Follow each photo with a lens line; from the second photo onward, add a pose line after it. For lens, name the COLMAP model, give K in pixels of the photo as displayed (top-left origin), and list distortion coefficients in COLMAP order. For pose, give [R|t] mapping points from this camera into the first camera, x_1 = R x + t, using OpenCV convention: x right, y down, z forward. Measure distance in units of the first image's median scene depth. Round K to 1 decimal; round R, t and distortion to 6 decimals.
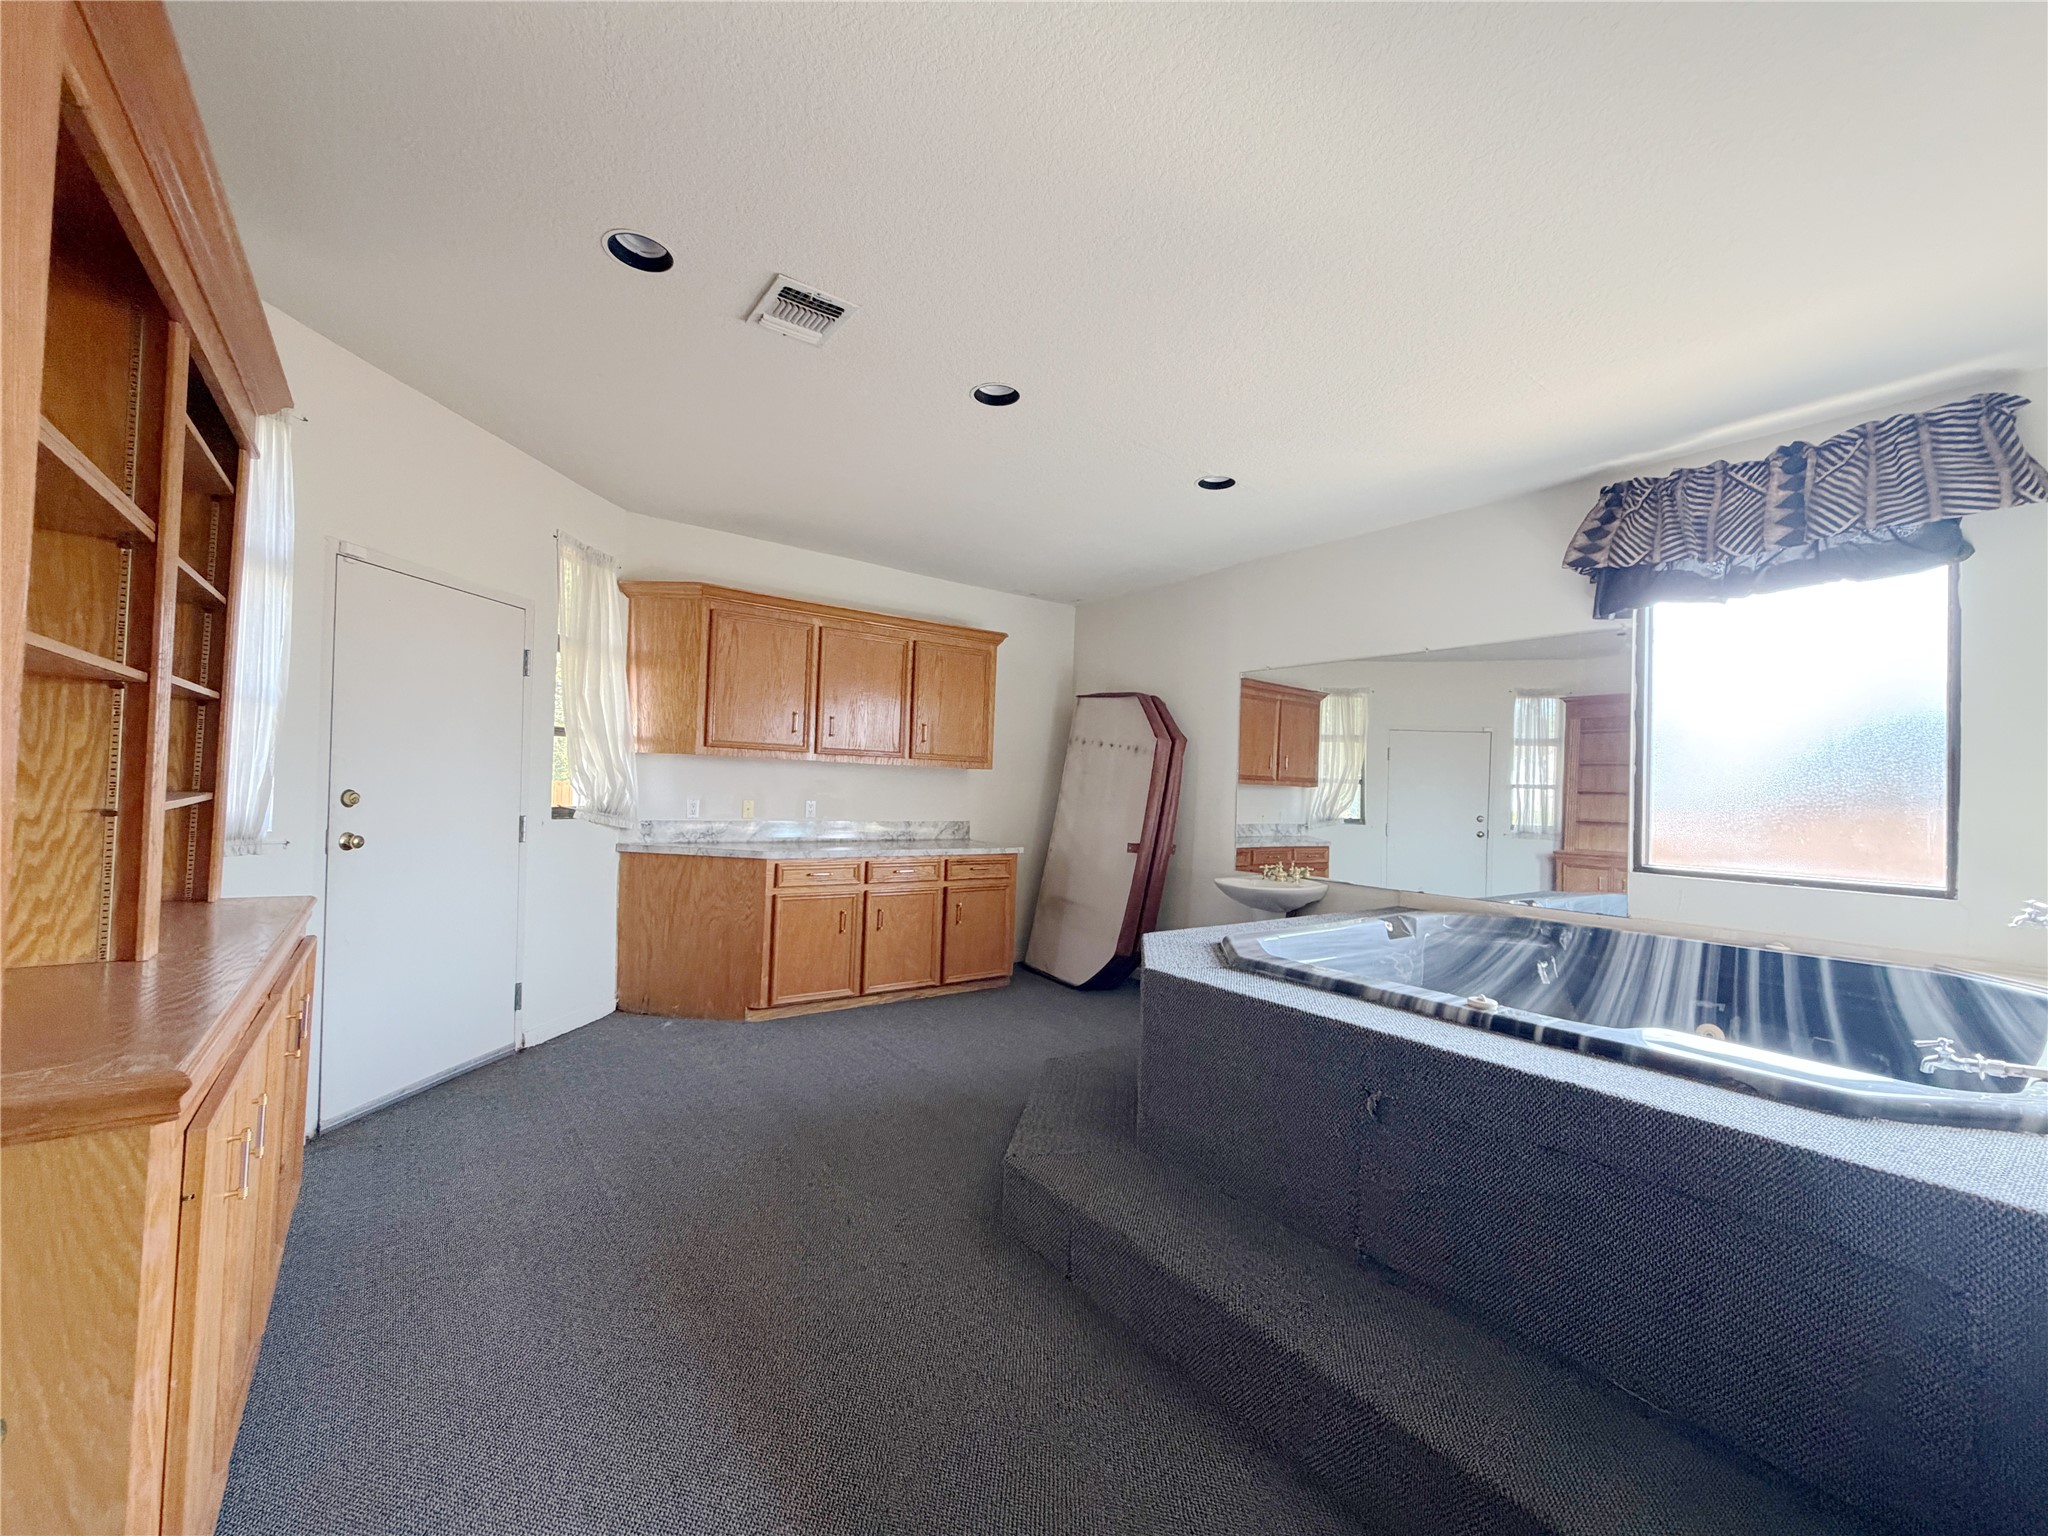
lens RADIAL K [[832.7, 0, 1017.2], [0, 832.7, 769.4], [0, 0, 1]] dist [0.000080, 0.001214]
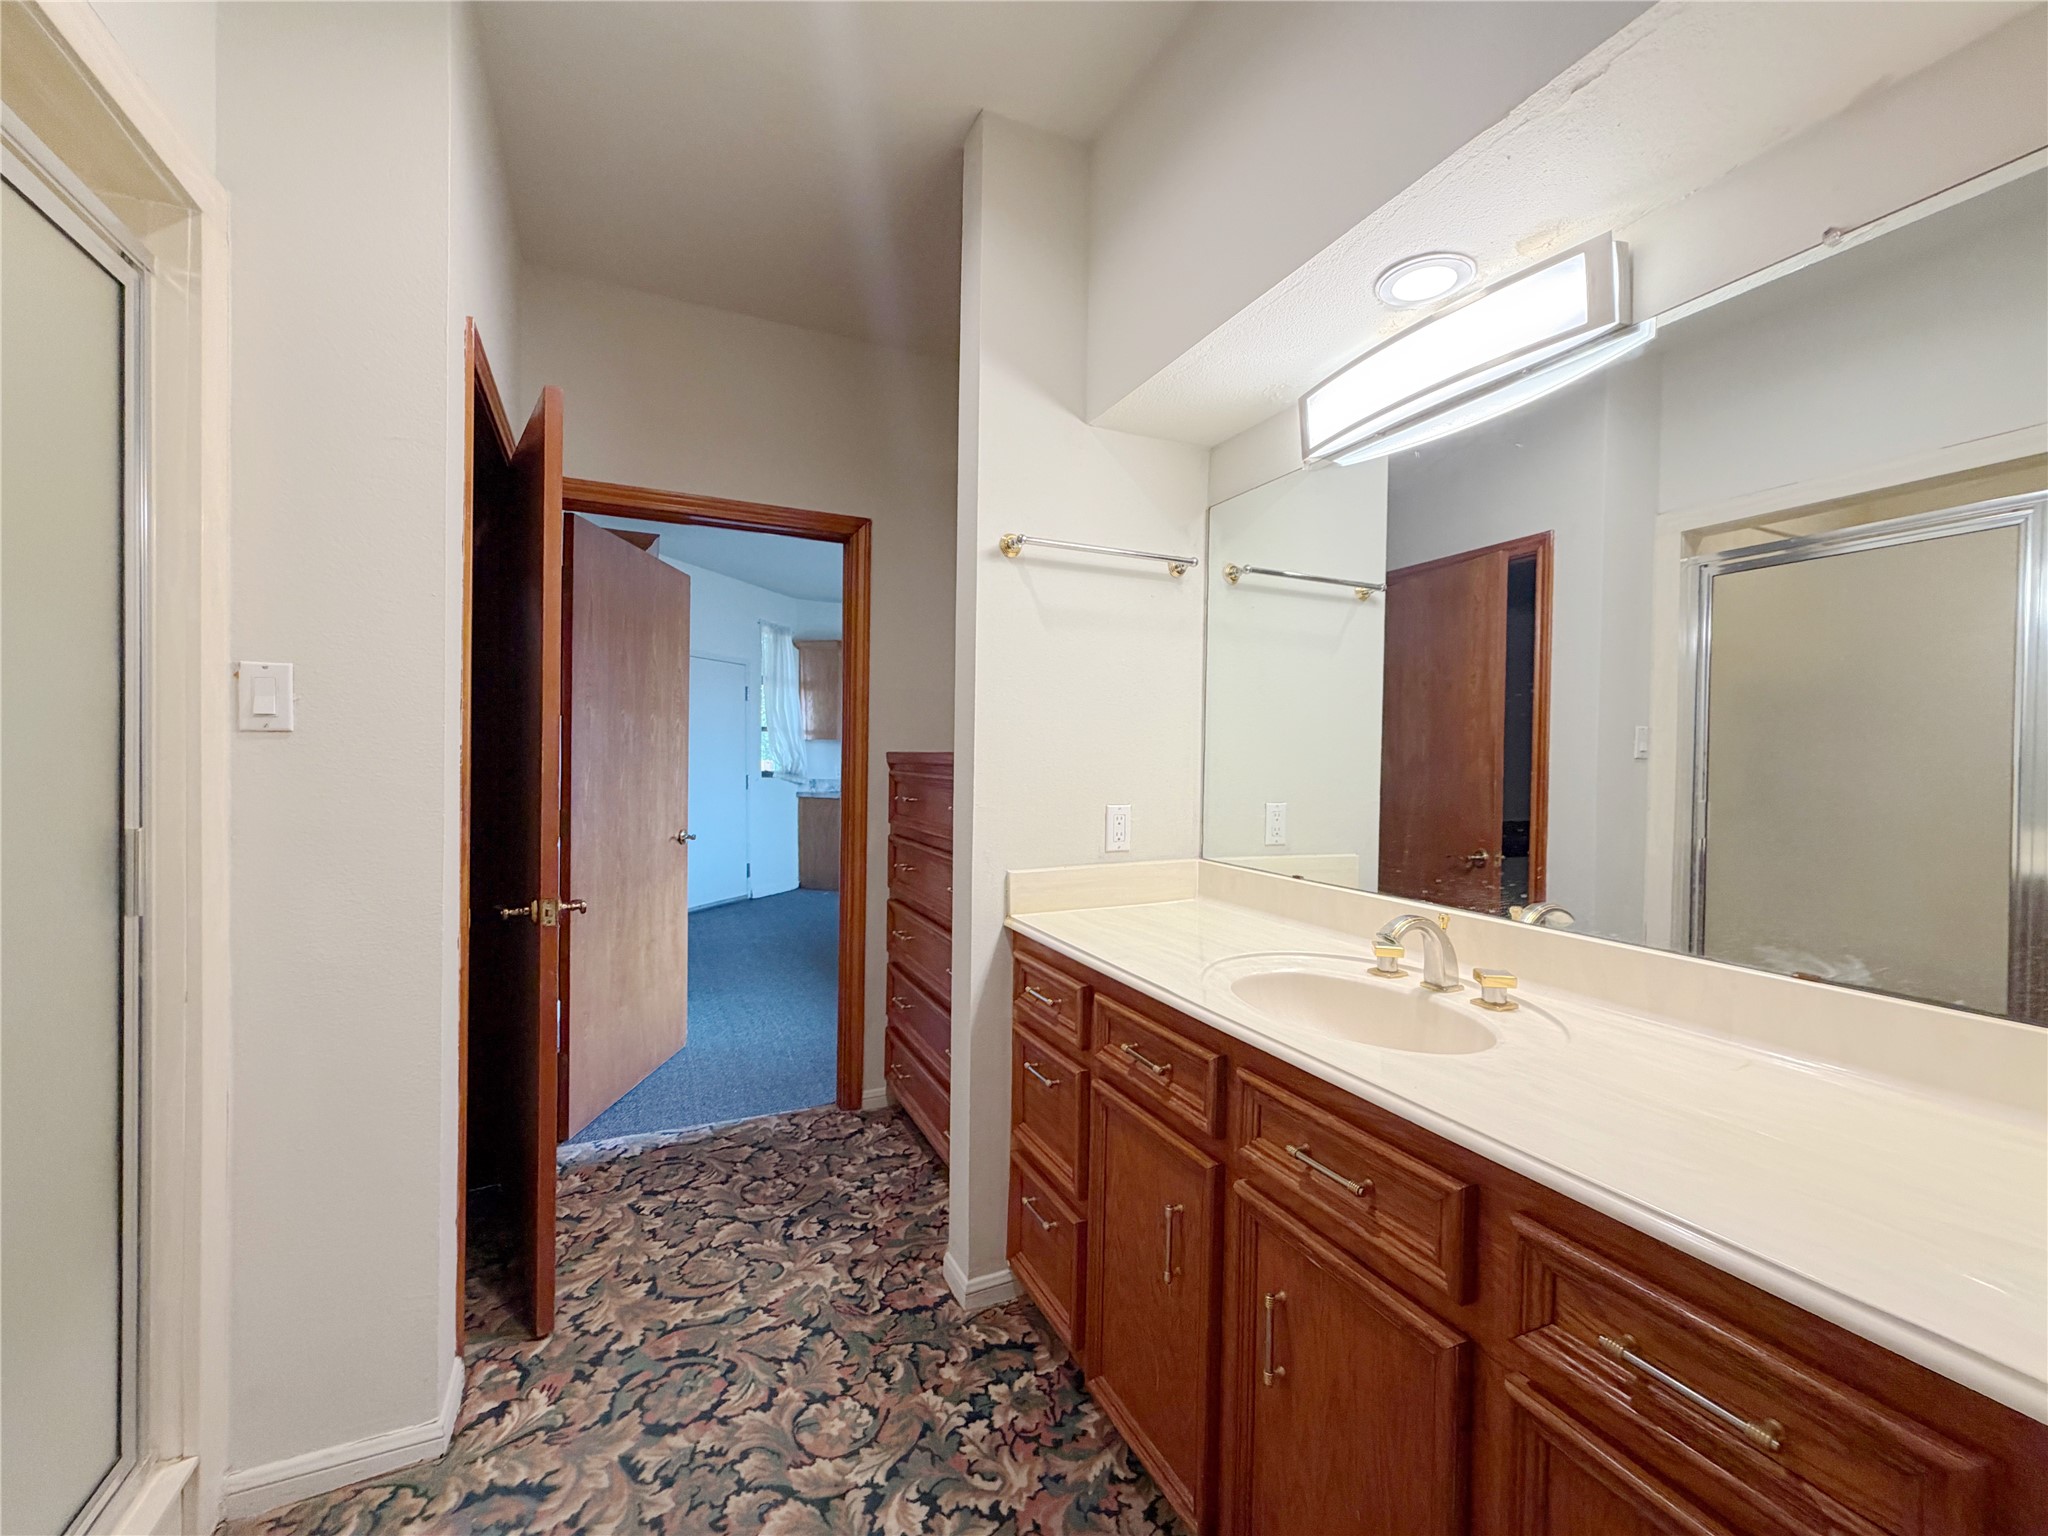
lens RADIAL K [[832.7, 0, 1027.5], [0, 832.7, 764.0], [0, 0, 1]] dist [0.000080, 0.001214]
pose [[0.980677, -0.016418, -0.194942, 0.340015], [0.021649, 0.999460, 0.024734, -0.001972], [0.194431, -0.028476, 0.980503, -0.622625]]
